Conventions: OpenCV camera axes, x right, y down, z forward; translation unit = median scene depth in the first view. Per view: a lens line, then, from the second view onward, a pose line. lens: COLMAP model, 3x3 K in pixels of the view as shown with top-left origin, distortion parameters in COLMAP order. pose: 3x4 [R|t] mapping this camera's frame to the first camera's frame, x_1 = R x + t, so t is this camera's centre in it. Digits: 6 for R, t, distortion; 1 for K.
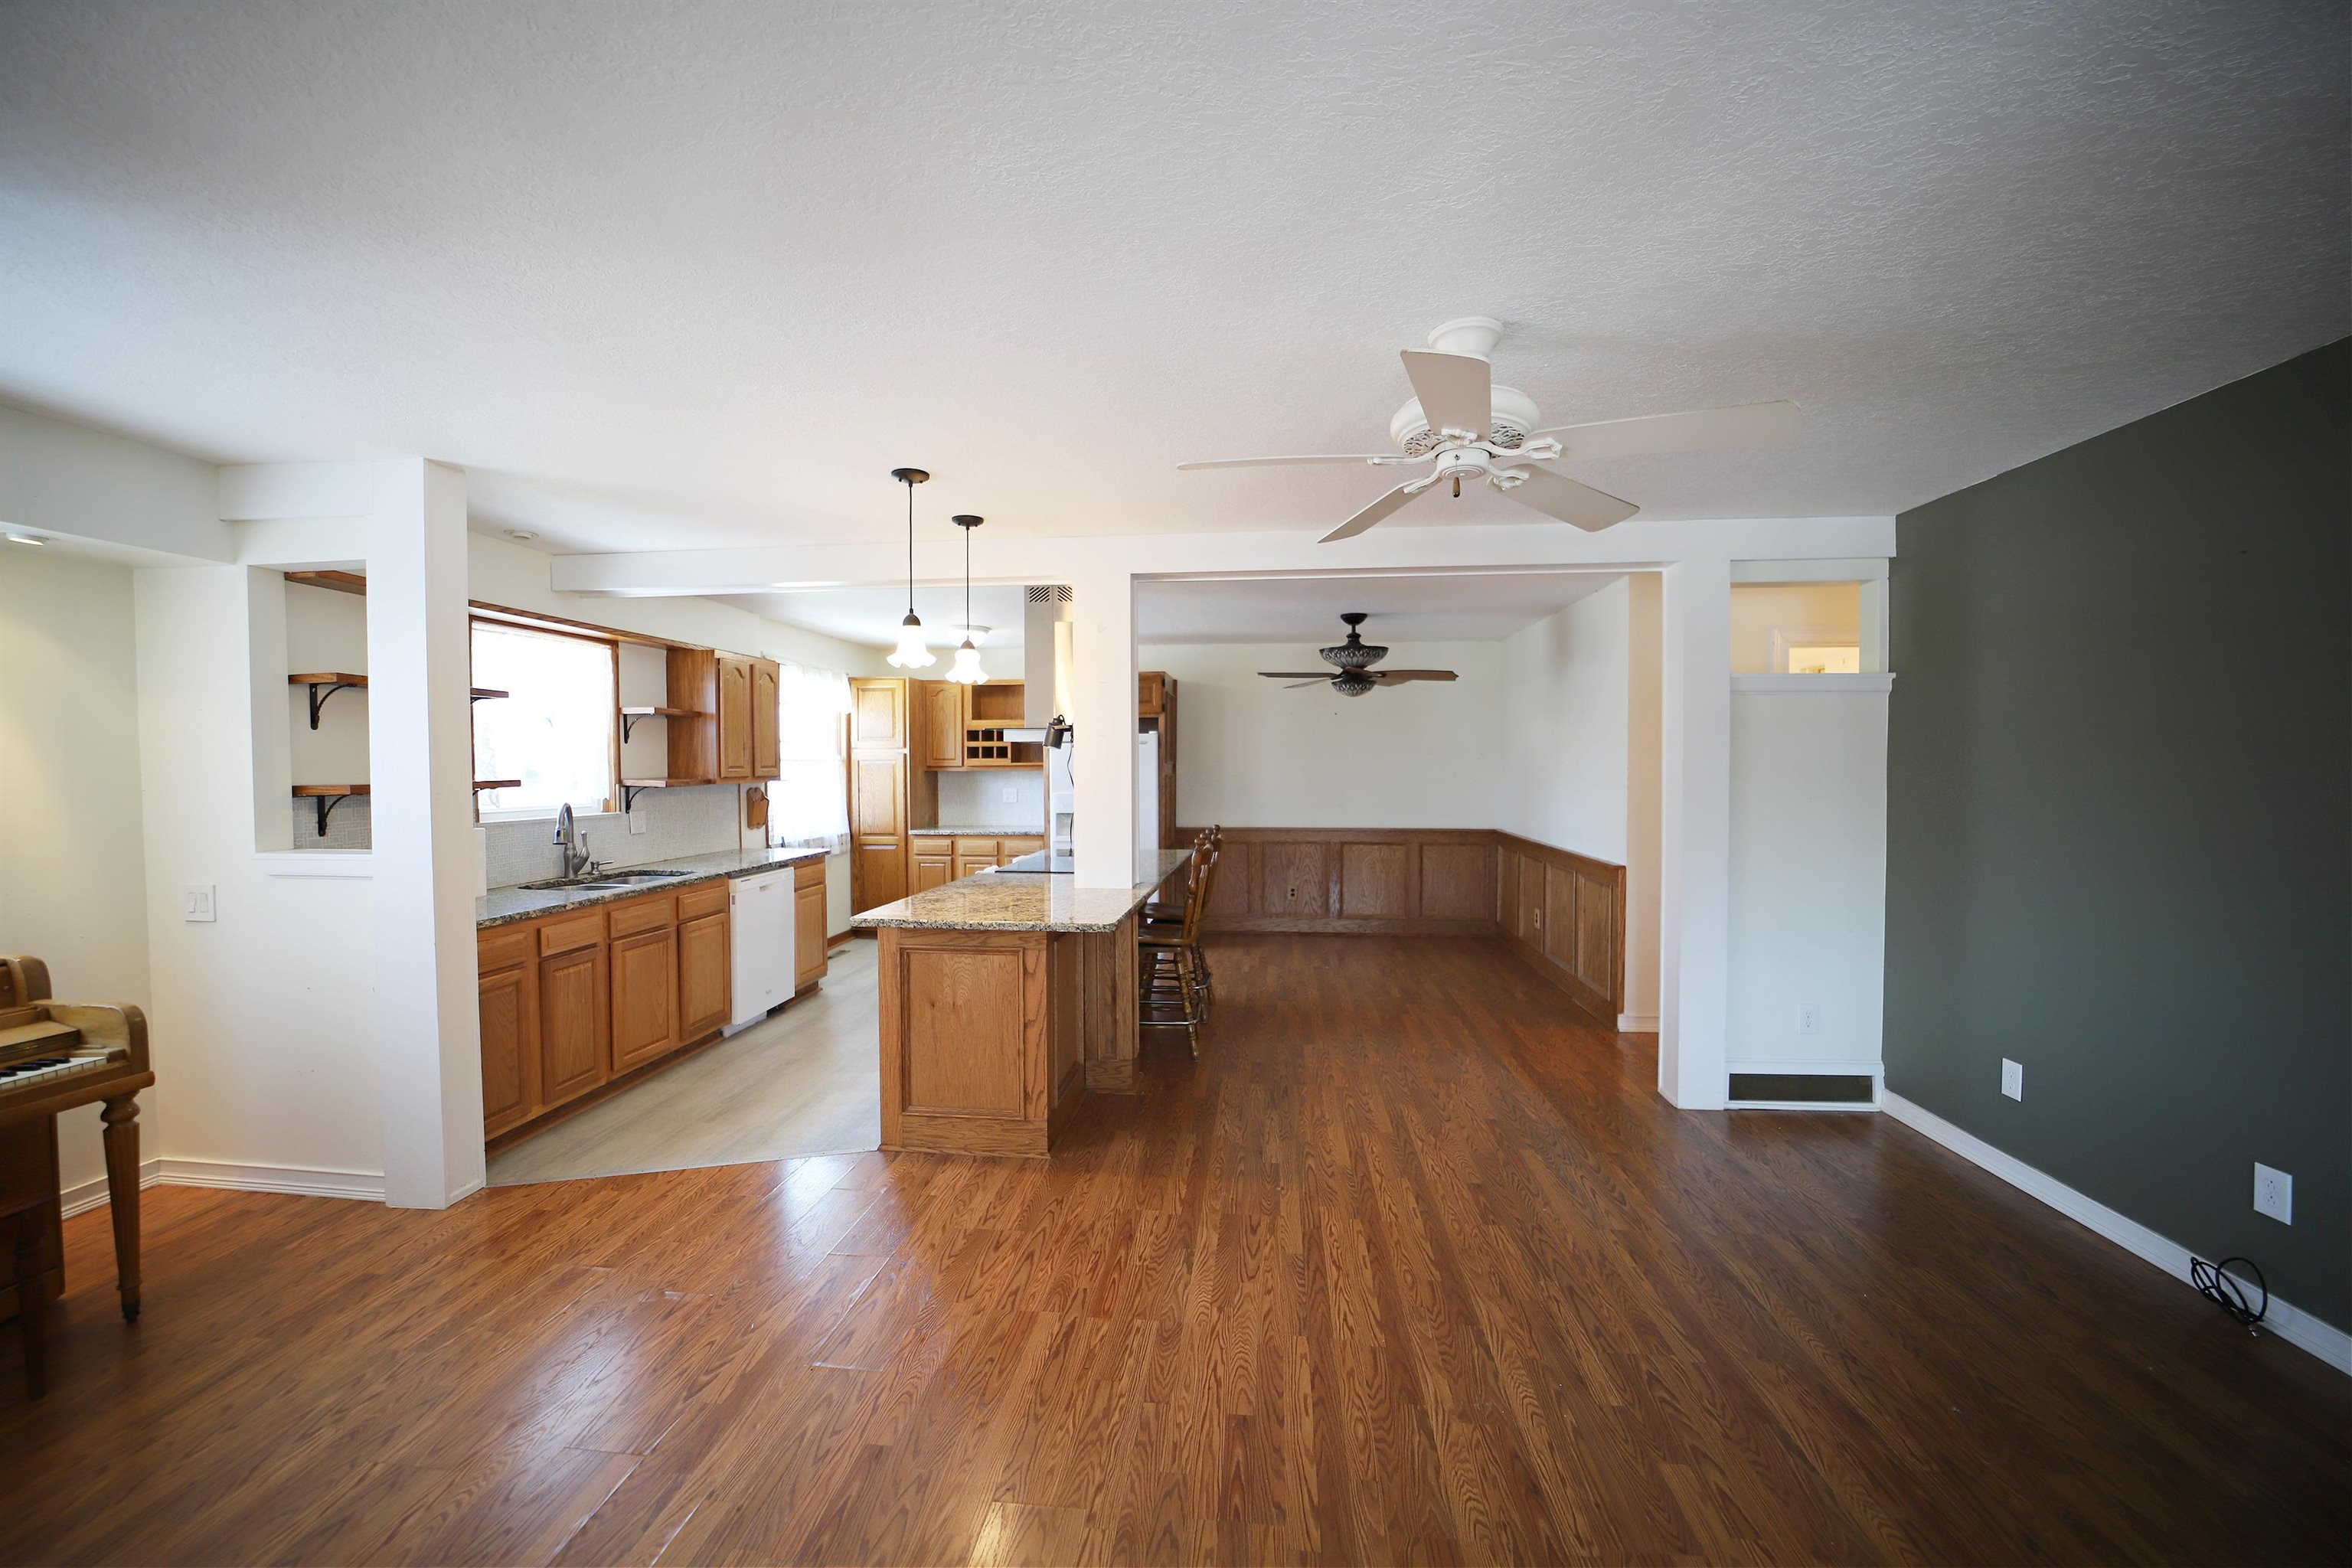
lens RADIAL K [[914.3, 0, 1174.0], [0, 914.3, 787.2], [0, 0, 1]] dist [-0.029529, 0.000091]
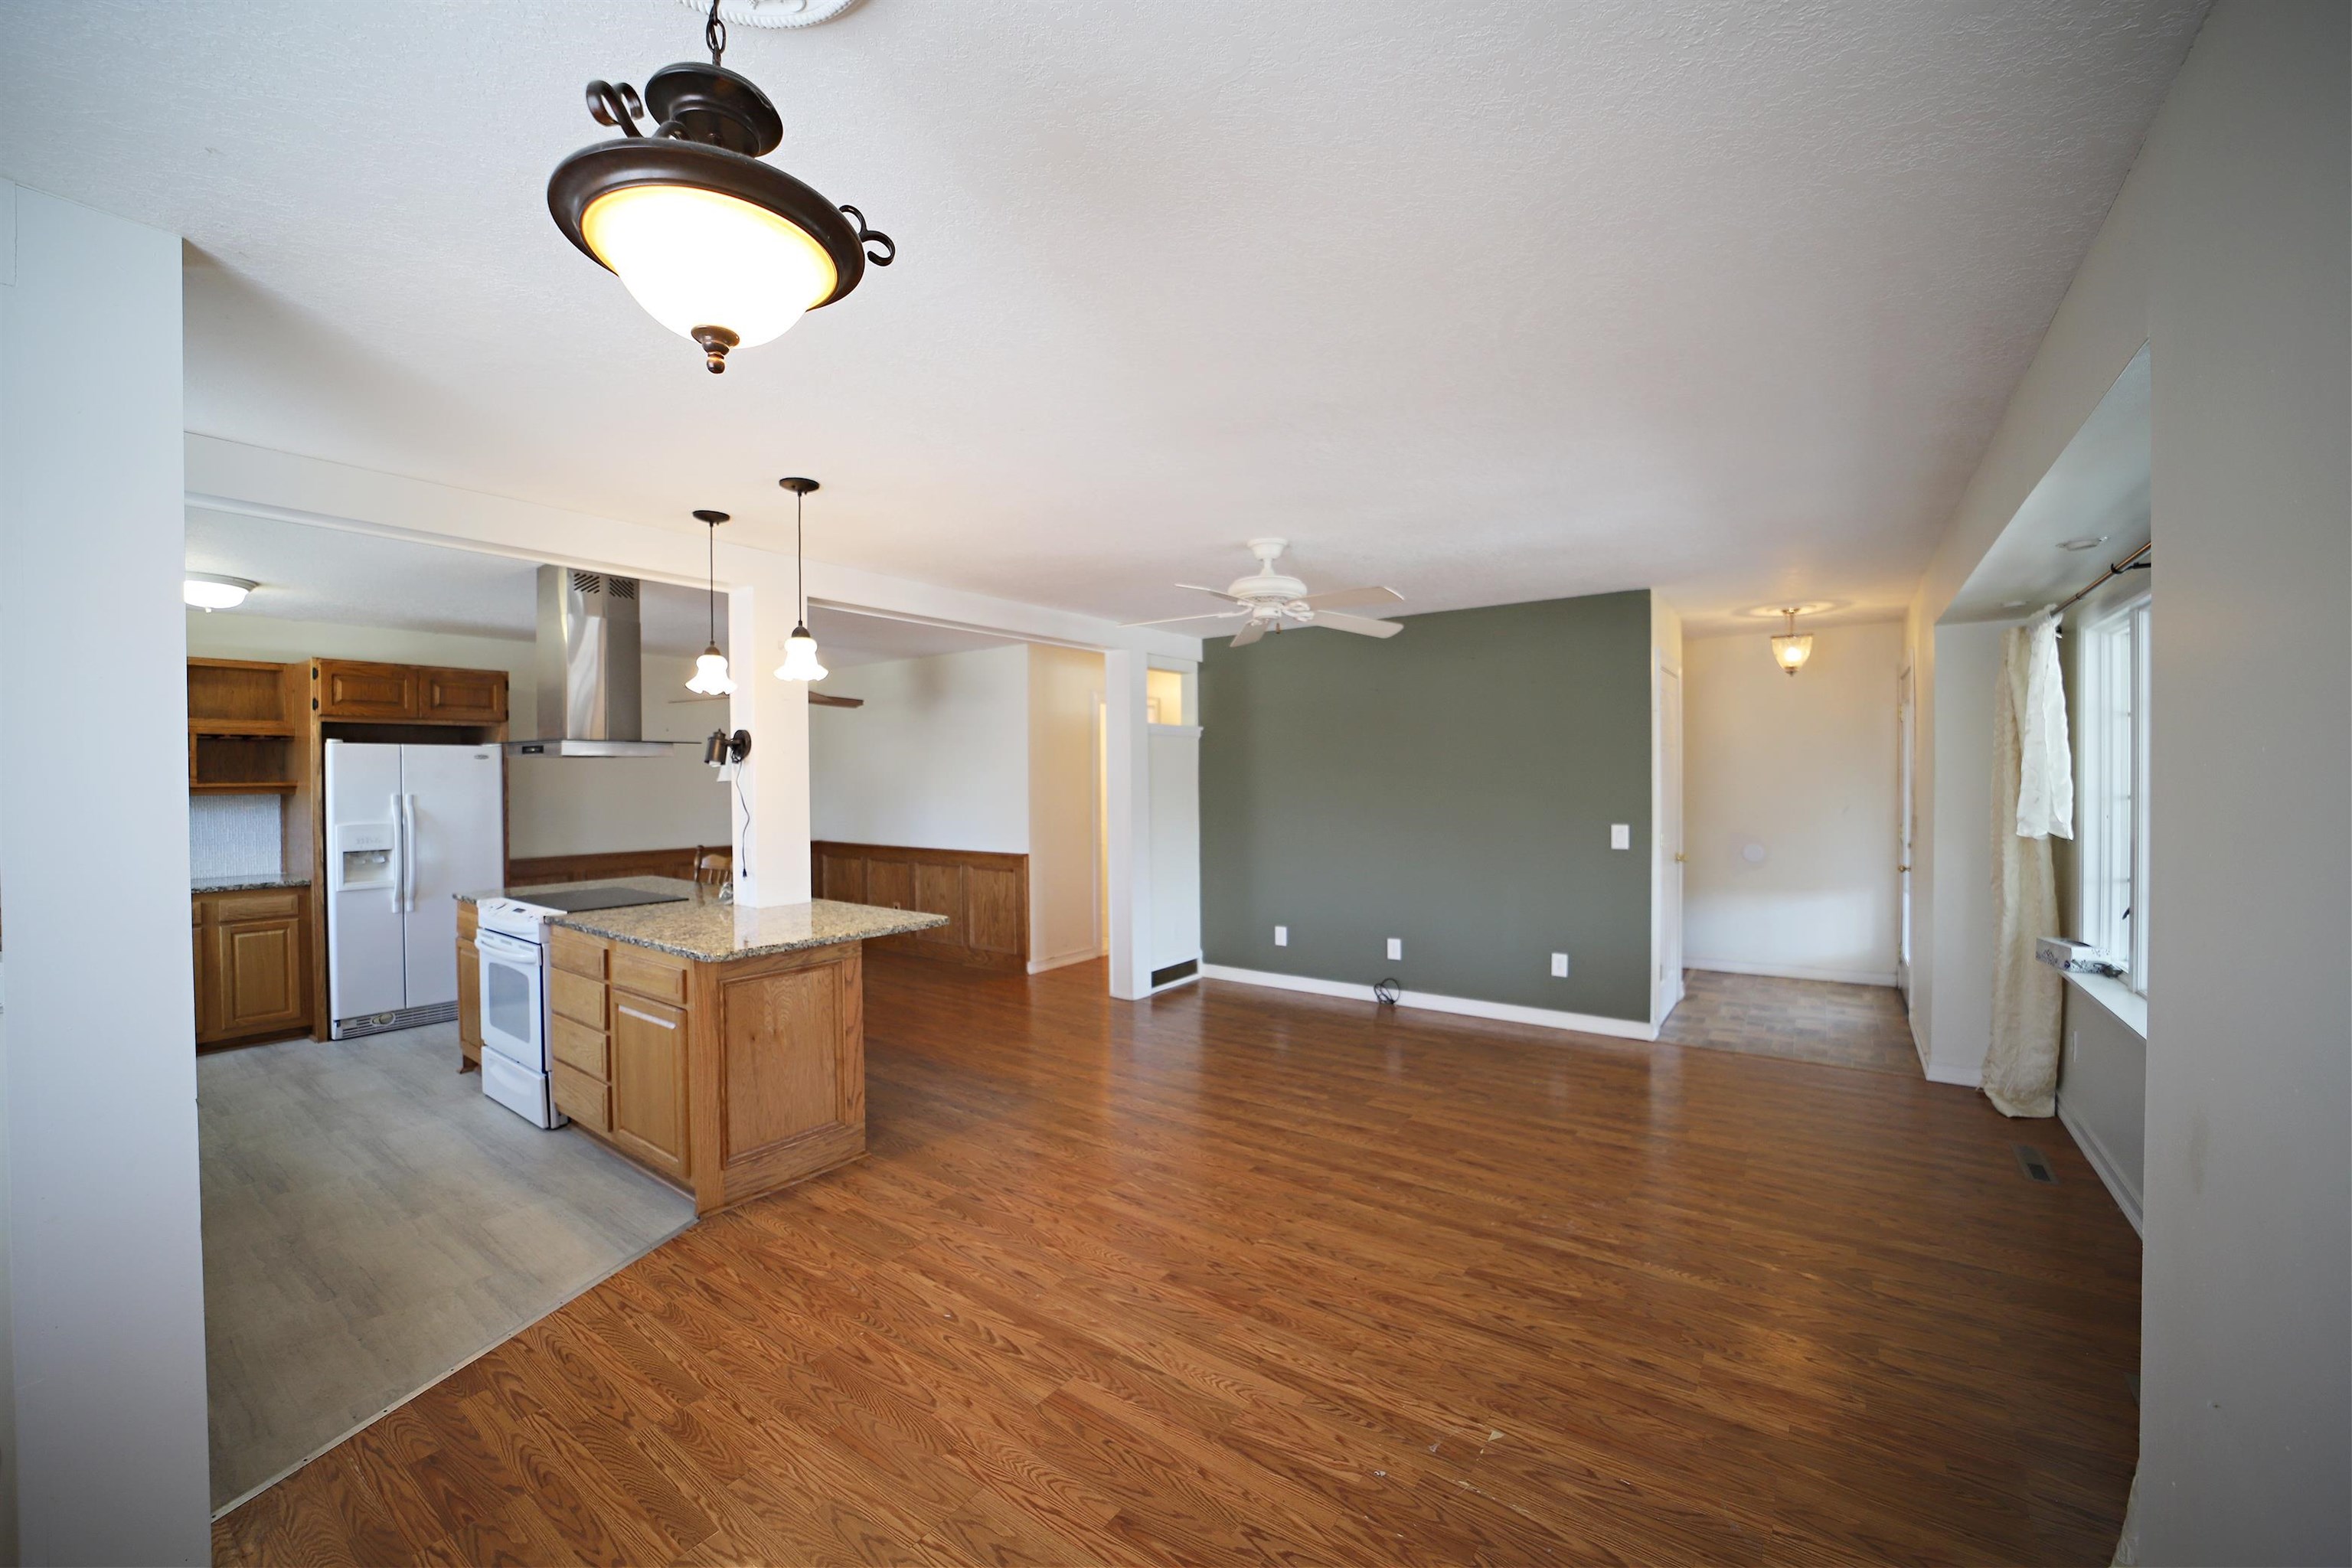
lens RADIAL K [[914.3, 0, 1180.1], [0, 914.3, 785.7], [0, 0, 1]] dist [-0.029529, 0.000091]
pose [[0.495033, -0.007792, 0.868839, -0.868827], [0.027245, 0.999607, -0.006559, -0.001792], [-0.868447, 0.026919, 0.495051, 0.157923]]
